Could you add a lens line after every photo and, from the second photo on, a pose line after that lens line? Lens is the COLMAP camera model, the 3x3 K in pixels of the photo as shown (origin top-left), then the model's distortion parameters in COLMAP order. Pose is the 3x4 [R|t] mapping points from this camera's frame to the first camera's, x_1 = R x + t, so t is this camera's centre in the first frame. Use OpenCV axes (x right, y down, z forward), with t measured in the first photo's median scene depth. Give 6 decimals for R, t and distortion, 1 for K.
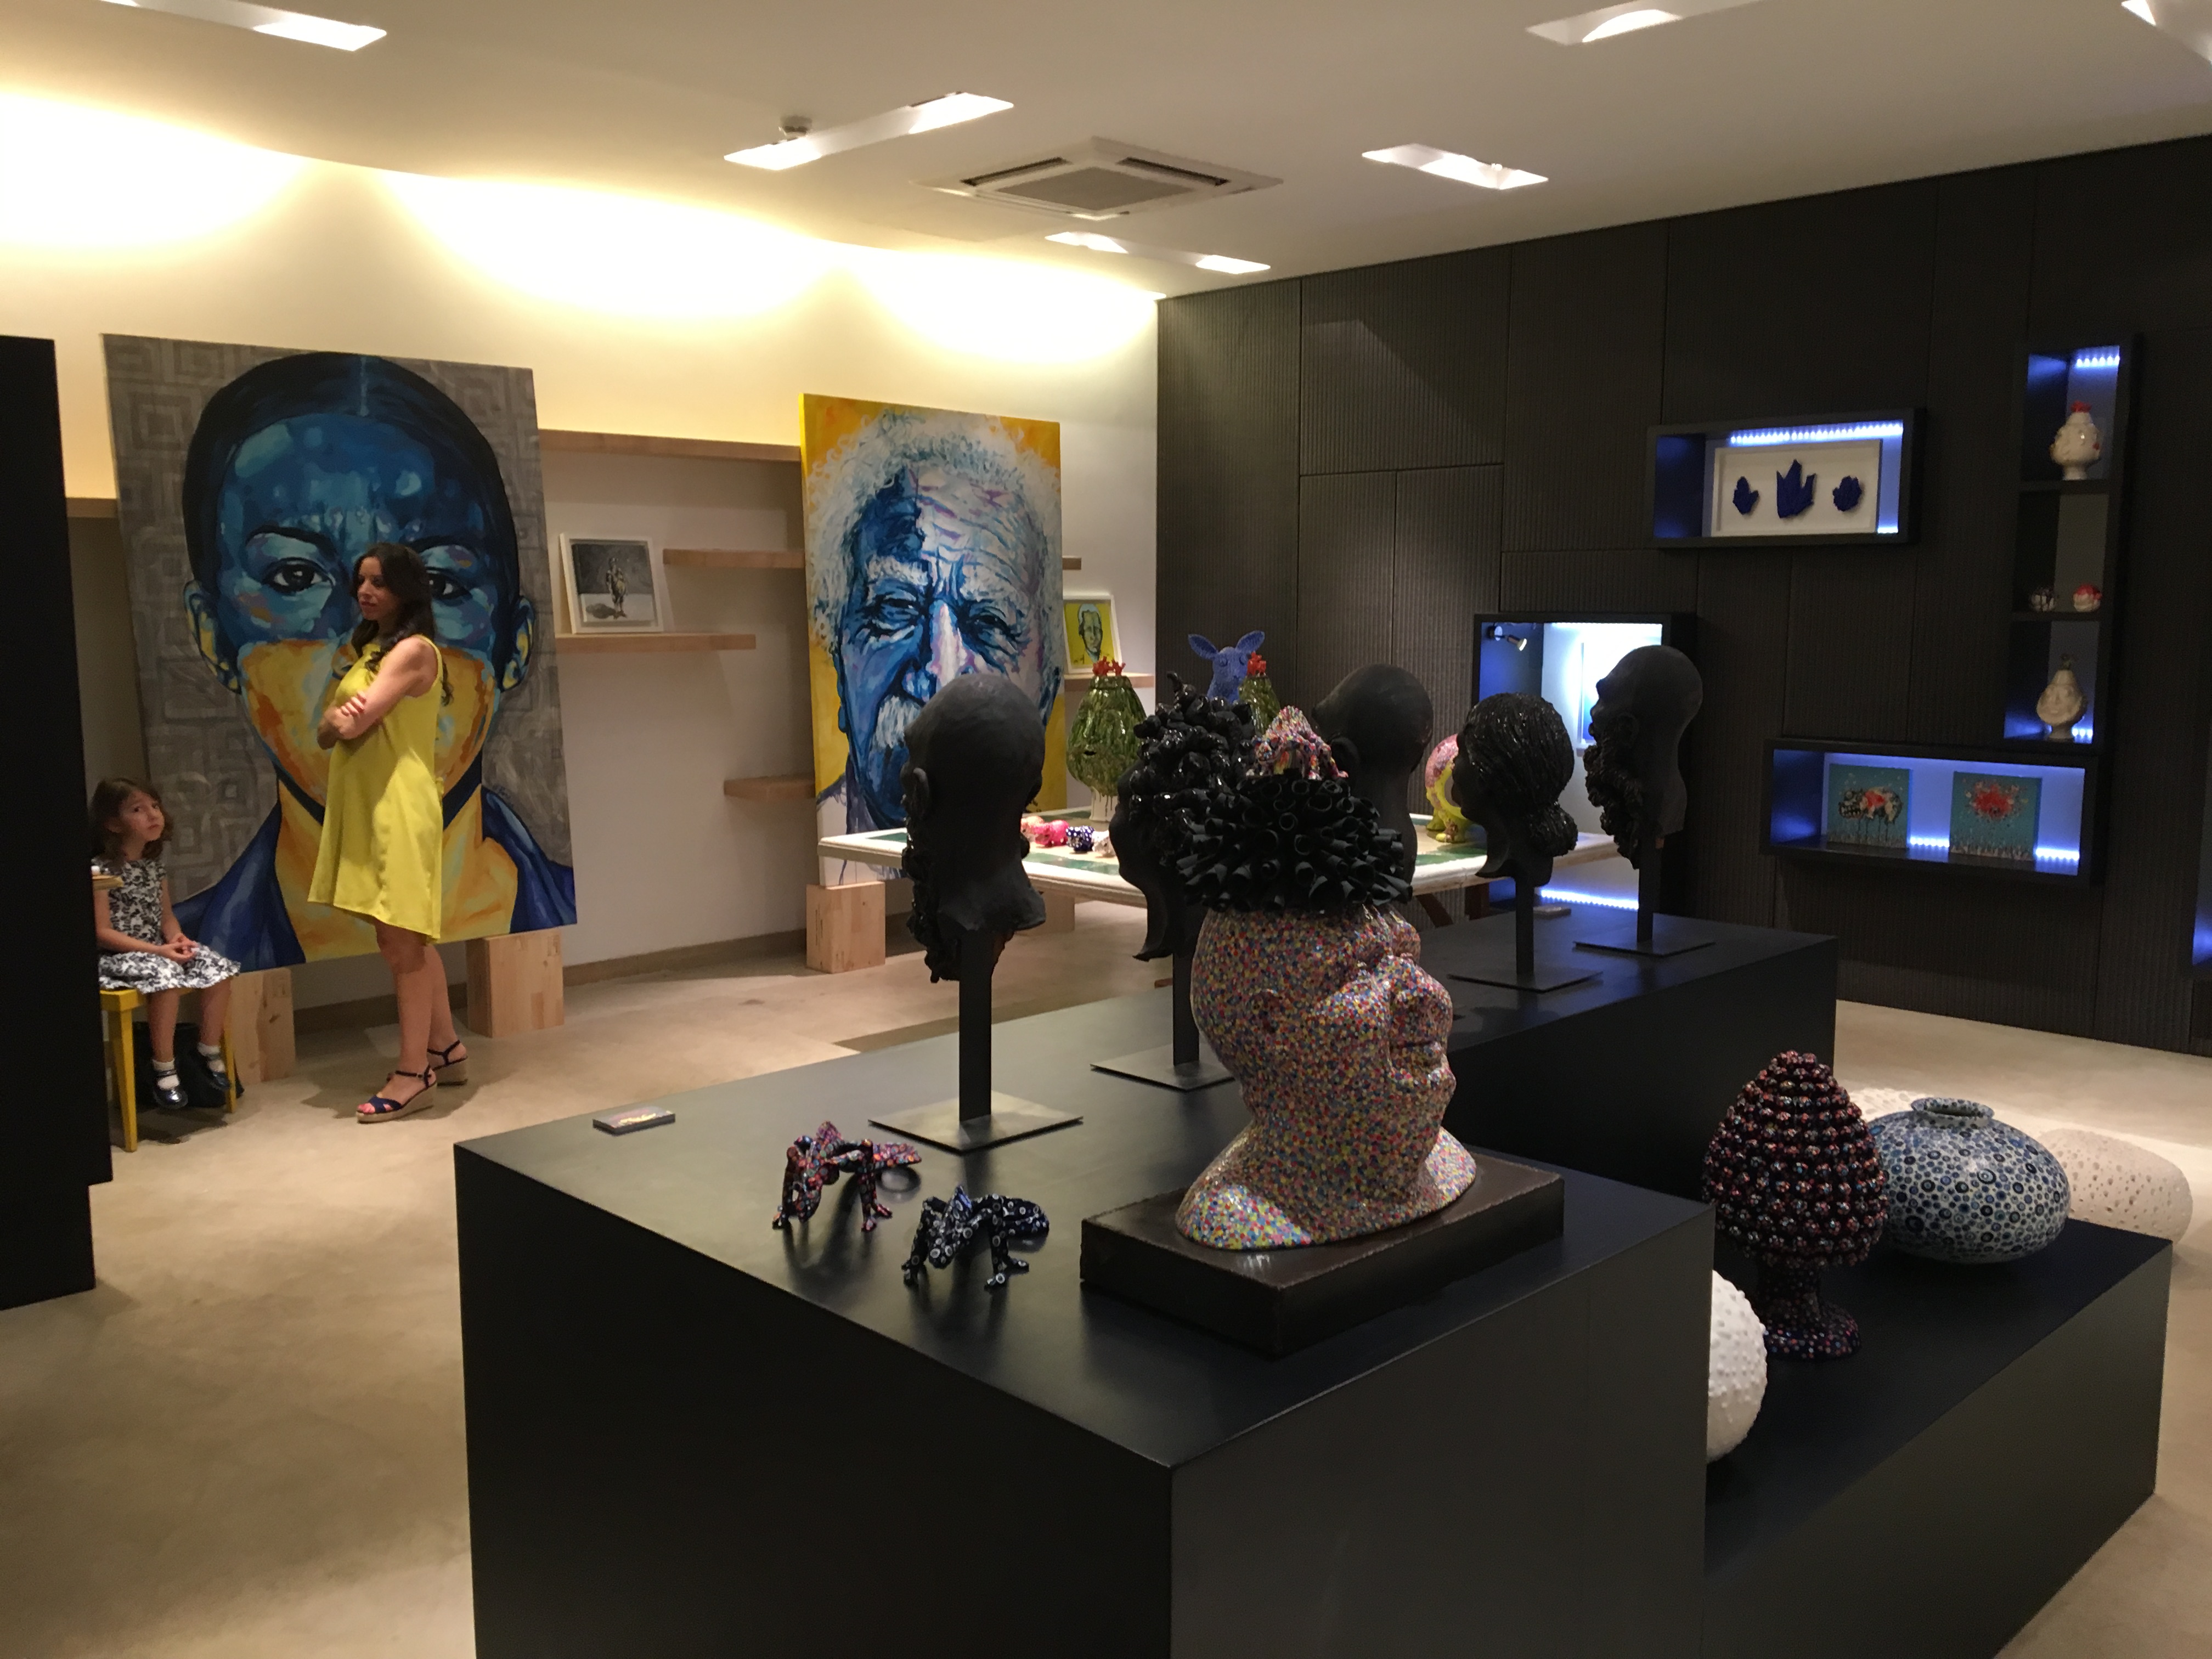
lens RADIAL K [[1888.7, 0, 1090.2], [0, 1888.7, 833.3], [0, 0, 1]] dist [0.091631, -0.125568]
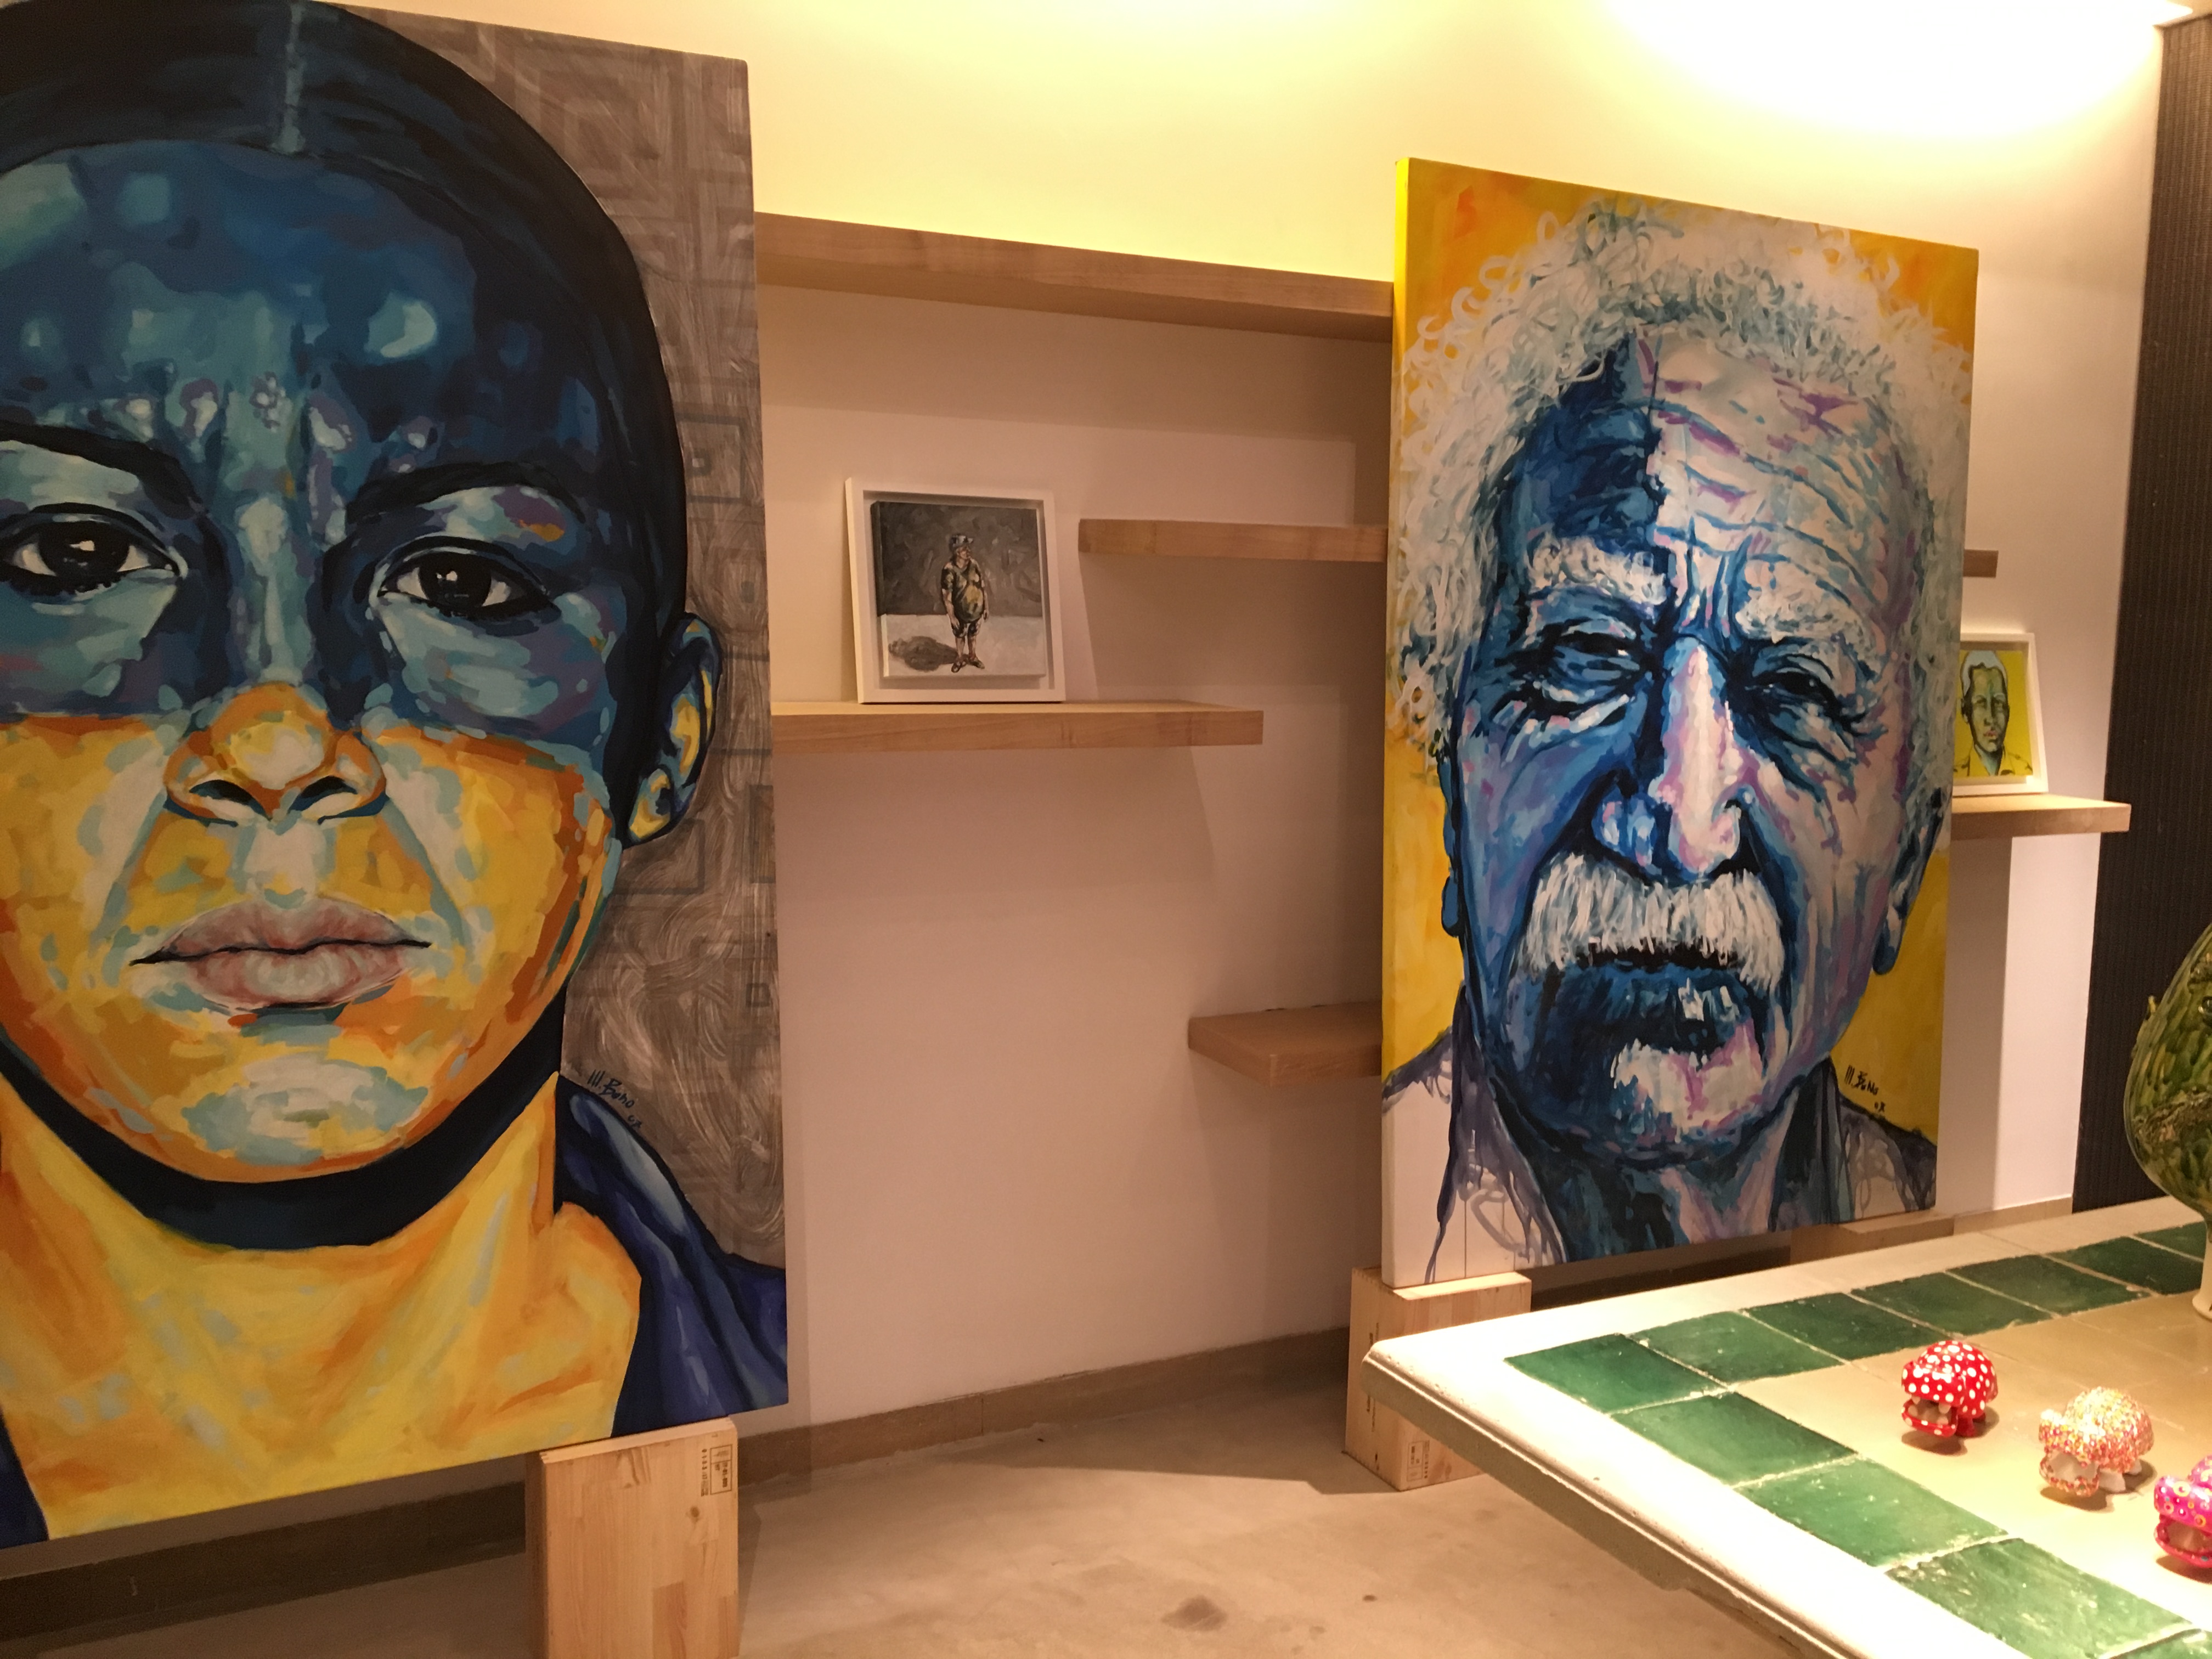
lens RADIAL K [[1888.7, 0, 1101.3], [0, 1888.7, 839.8], [0, 0, 1]] dist [0.091631, -0.125568]
pose [[0.952038, 0.050656, -0.301757, -0.088311], [-0.055254, 0.998450, -0.006714, -0.078806], [0.300949, 0.023065, 0.953361, 0.641803]]
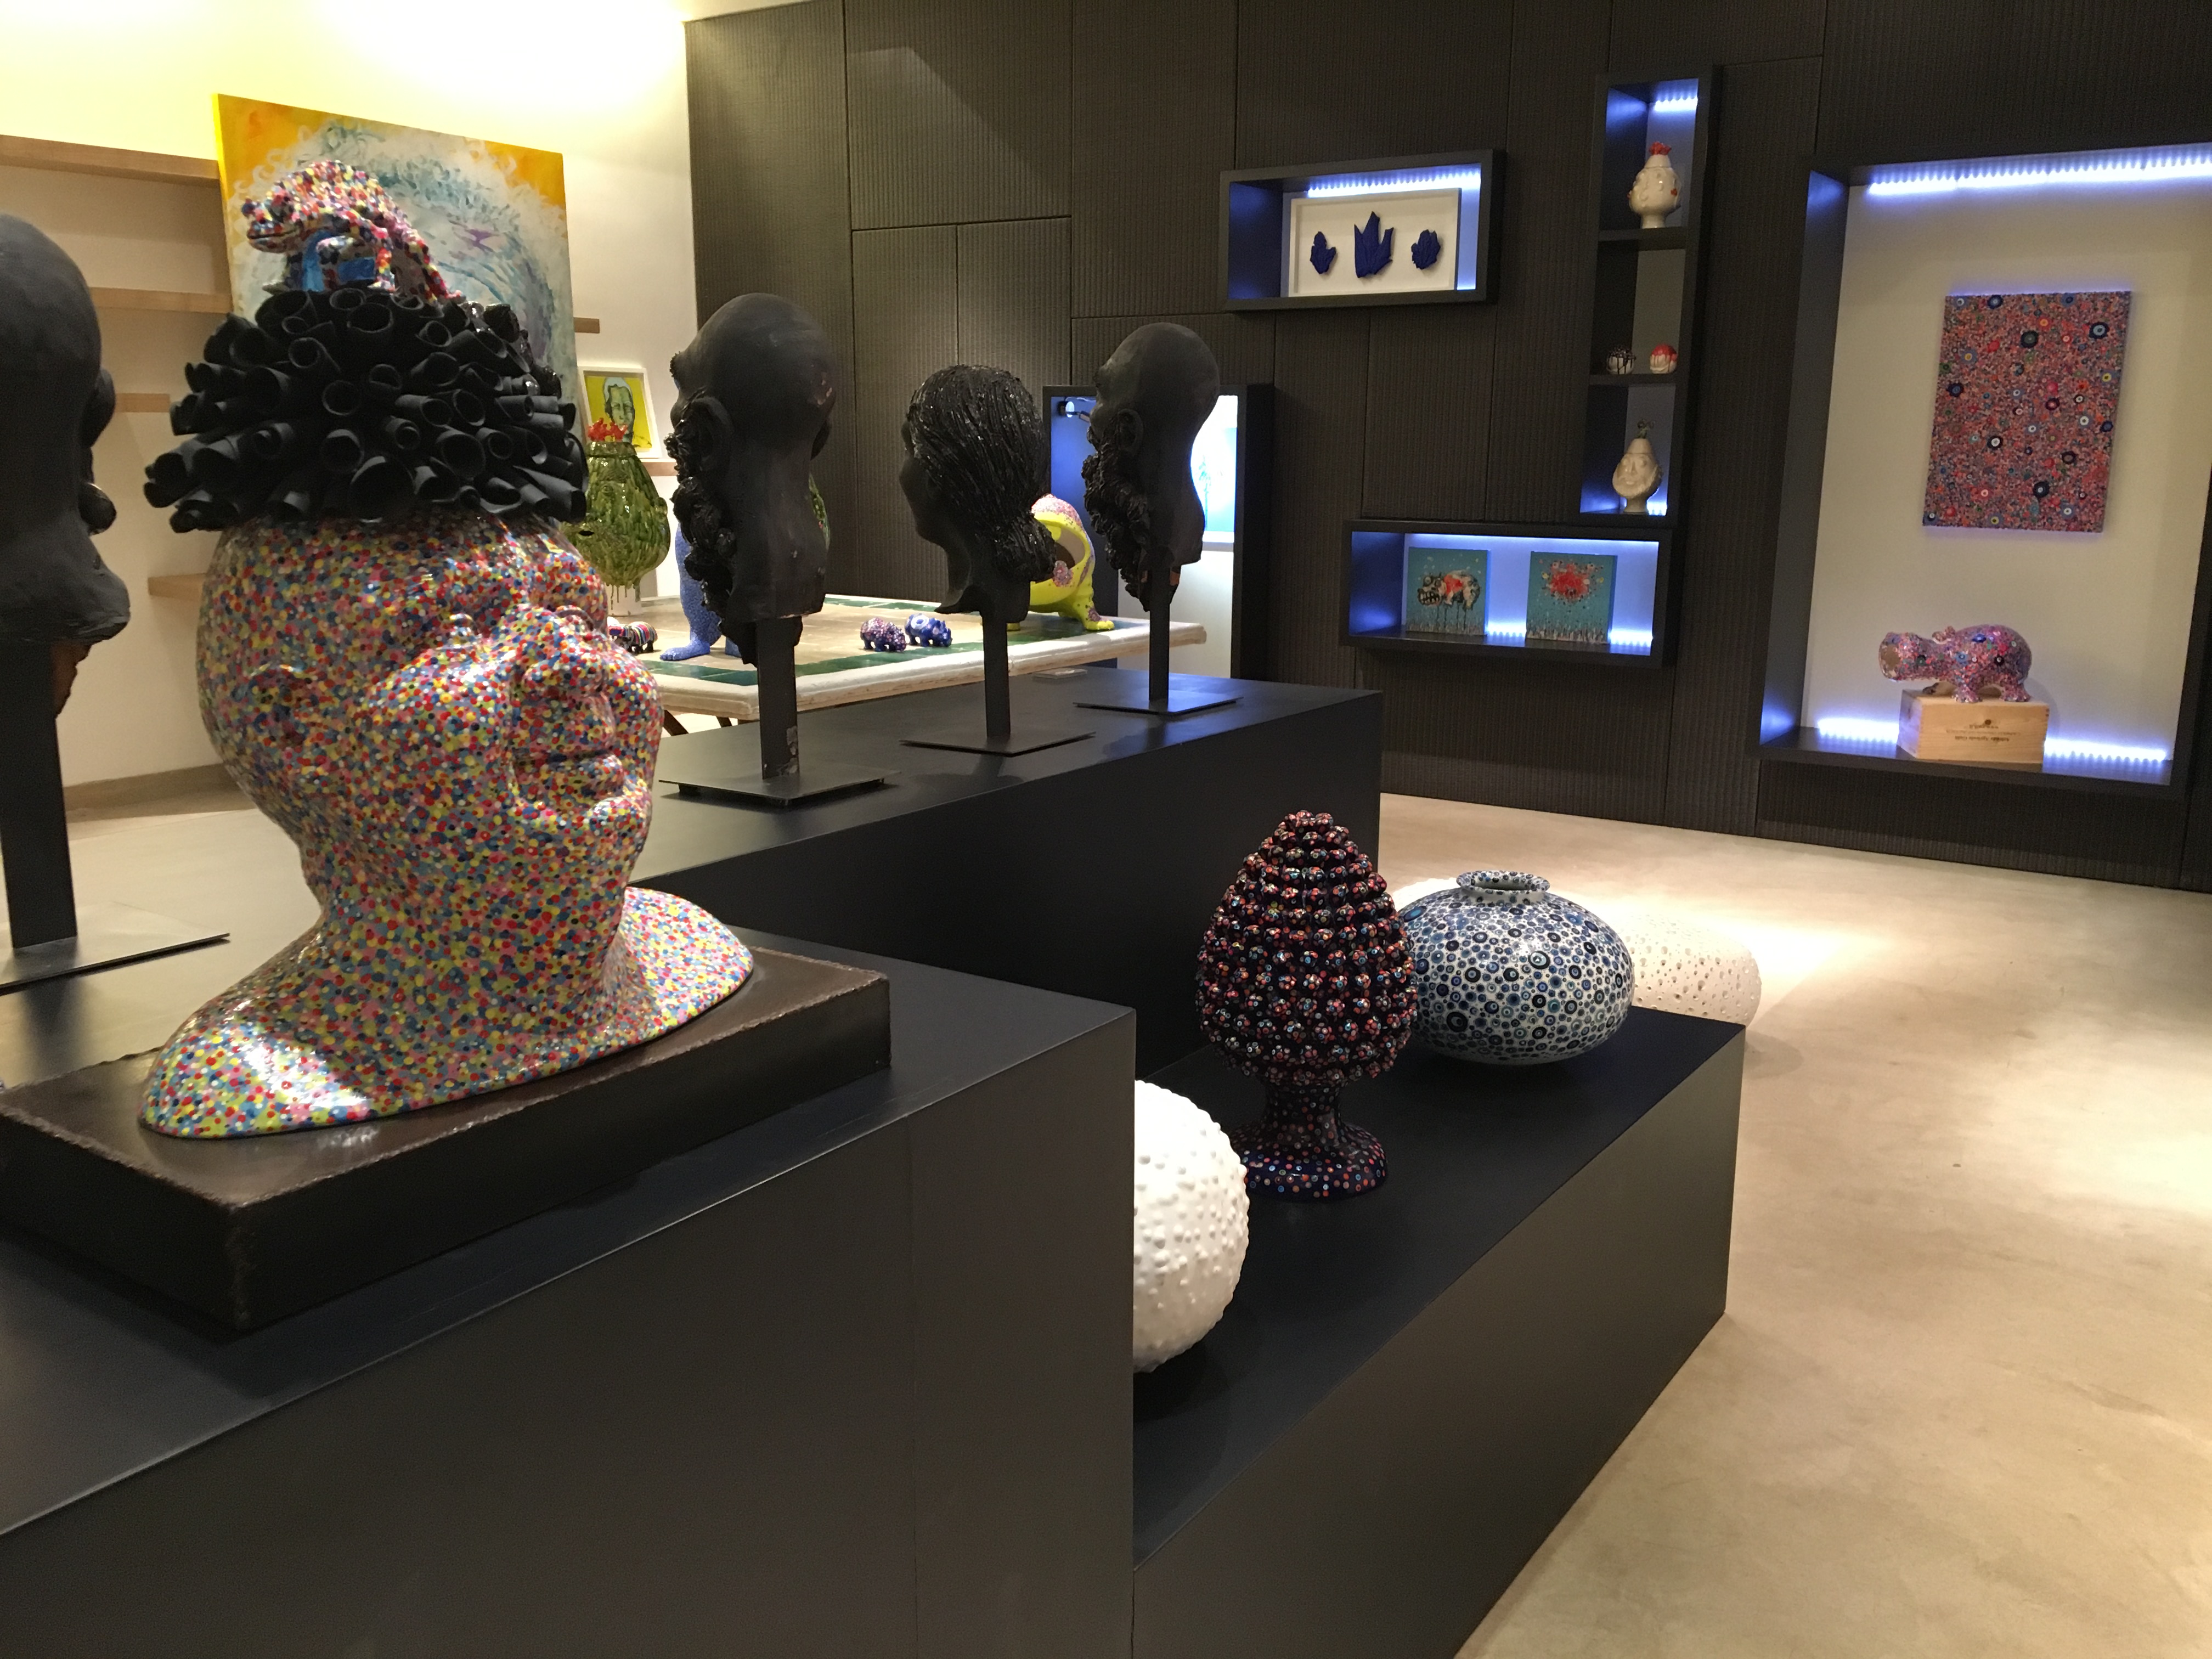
lens RADIAL K [[1888.7, 0, 1092.6], [0, 1888.7, 839.2], [0, 0, 1]] dist [0.091631, -0.125568]
pose [[0.981874, -0.035066, 0.186263, 0.059716], [0.018945, 0.995972, 0.087635, 0.024172], [-0.188586, -0.082518, 0.978584, 0.112087]]
